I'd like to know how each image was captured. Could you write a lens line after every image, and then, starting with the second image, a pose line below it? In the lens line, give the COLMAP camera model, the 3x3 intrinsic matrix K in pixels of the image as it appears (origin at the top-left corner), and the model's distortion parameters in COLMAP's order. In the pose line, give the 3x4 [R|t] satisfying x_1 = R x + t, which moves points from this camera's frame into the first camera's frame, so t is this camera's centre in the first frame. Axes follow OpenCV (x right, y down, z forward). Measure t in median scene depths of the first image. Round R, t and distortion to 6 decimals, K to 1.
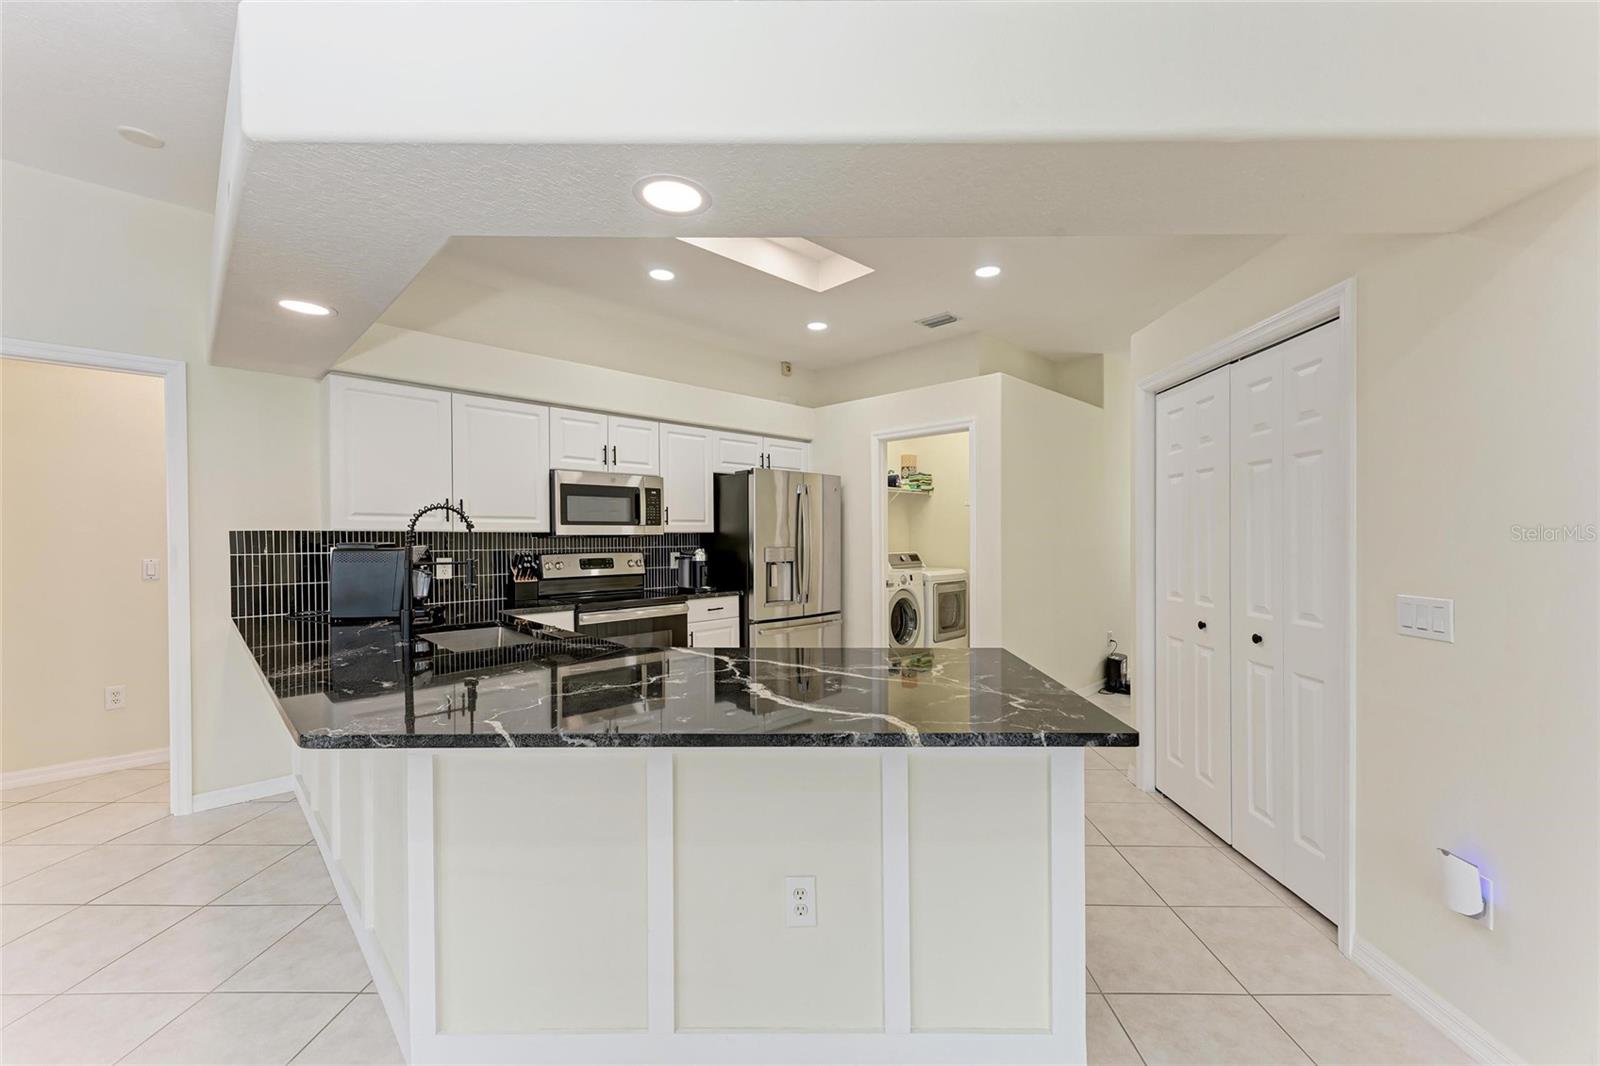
lens RADIAL K [[605.4, 0, 791.4], [0, 605.4, 542.4], [0, 0, 1]] dist [0.014220, -0.002627]
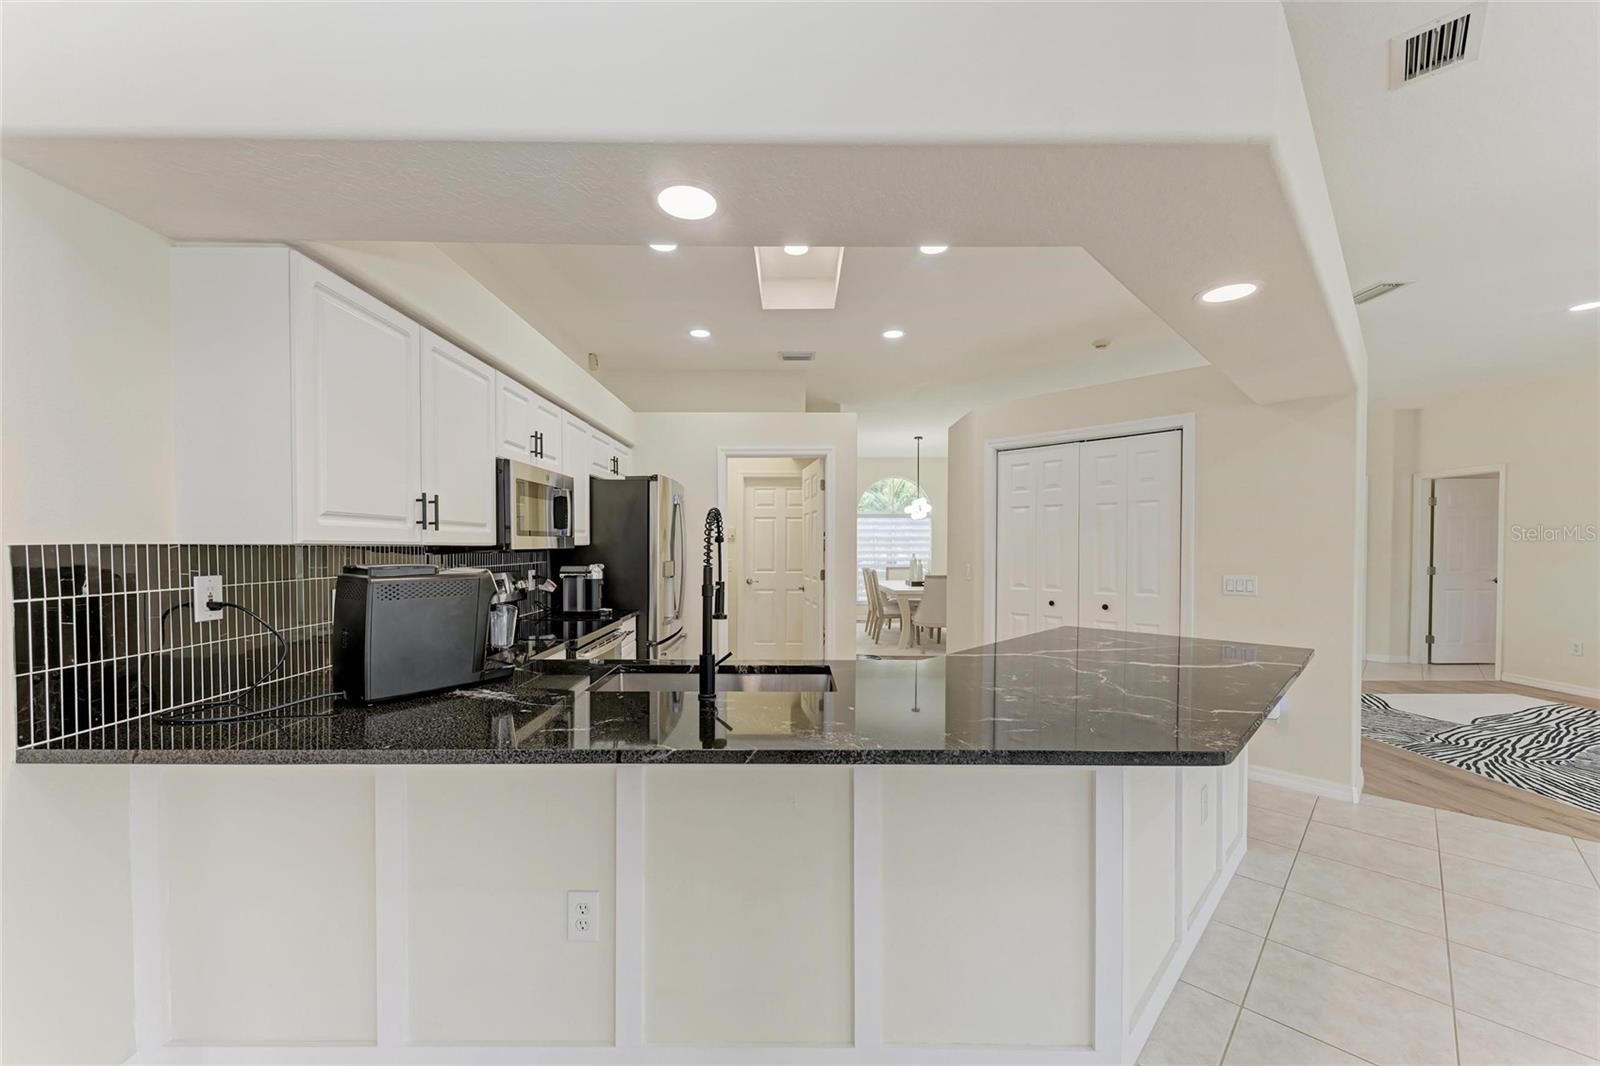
lens RADIAL K [[605.4, 0, 797.5], [0, 605.4, 554.0], [0, 0, 1]] dist [0.014220, -0.002627]
pose [[0.702565, -0.014132, 0.711479, -0.733341], [0.014205, 0.999882, 0.005834, -0.006380], [-0.711478, 0.006008, 0.702683, 0.272967]]
